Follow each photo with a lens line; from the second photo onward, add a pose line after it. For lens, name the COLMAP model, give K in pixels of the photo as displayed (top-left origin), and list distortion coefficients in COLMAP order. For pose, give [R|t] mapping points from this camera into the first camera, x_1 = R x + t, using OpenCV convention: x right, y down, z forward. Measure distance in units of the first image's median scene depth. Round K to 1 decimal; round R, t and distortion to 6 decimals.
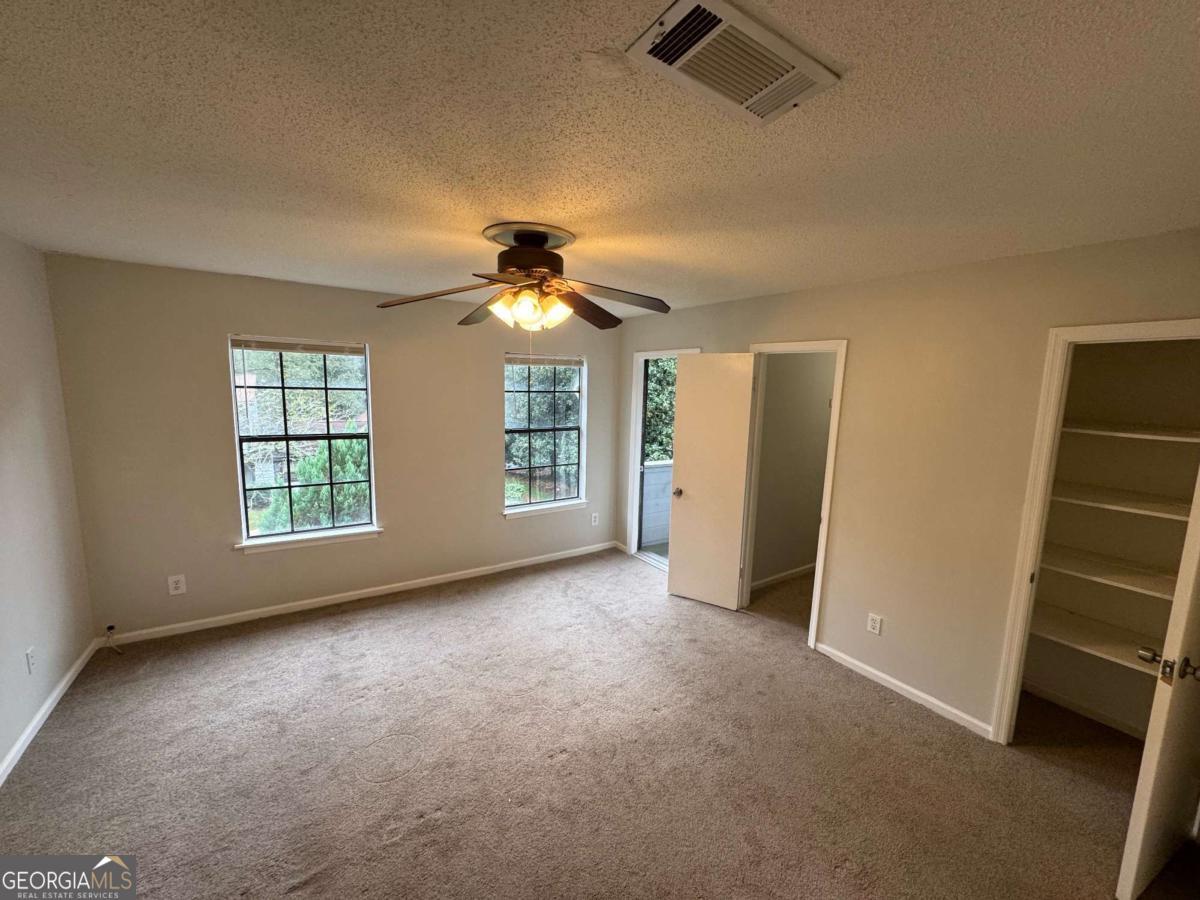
lens RADIAL K [[474.3, 0, 600.0], [0, 474.3, 450.0], [0, 0, 1]] dist [-0.001819, 0.000679]
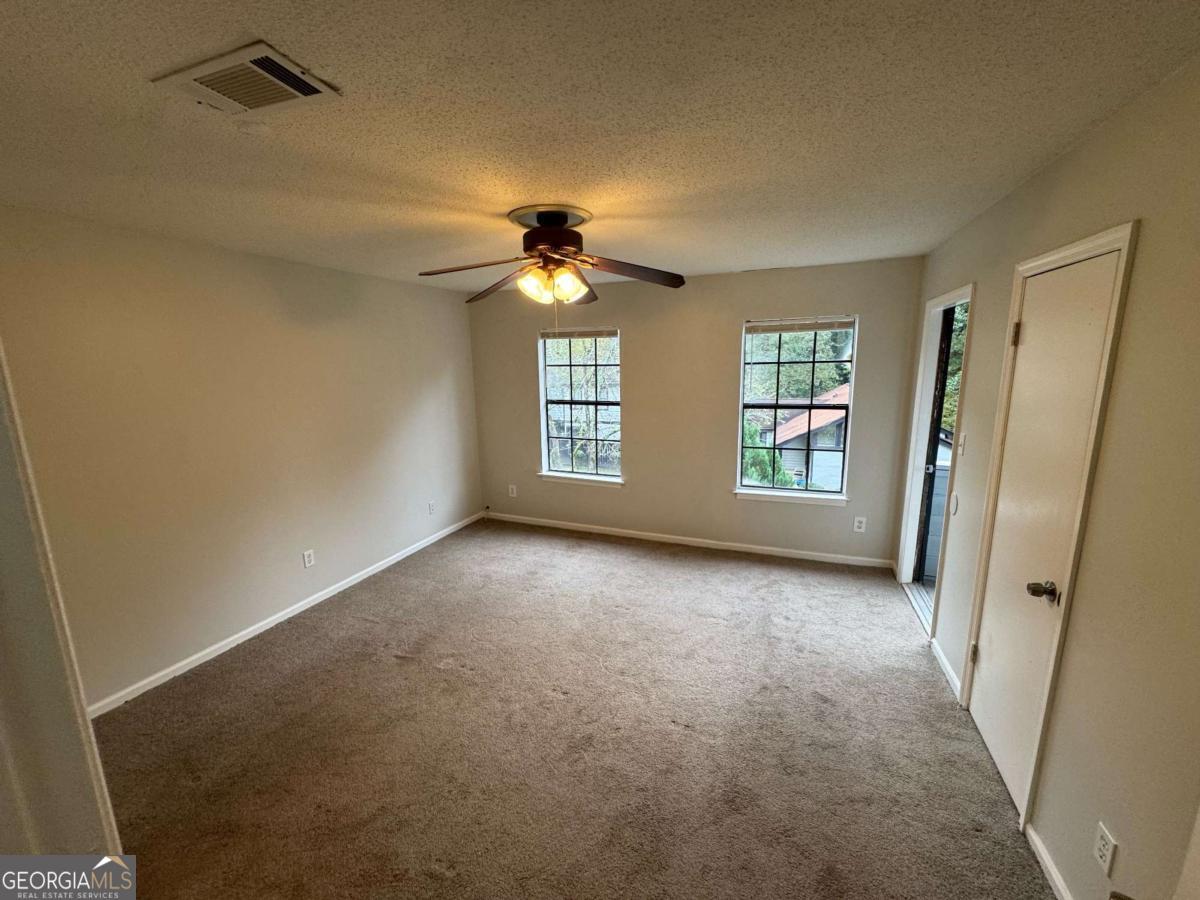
lens RADIAL K [[474.3, 0, 600.0], [0, 474.3, 450.0], [0, 0, 1]] dist [-0.001819, 0.000679]
pose [[0.578411, 0.115149, -0.807577, 0.525096], [-0.080162, 0.993219, 0.084204, -0.011335], [0.811797, 0.016032, 0.583719, 0.282198]]
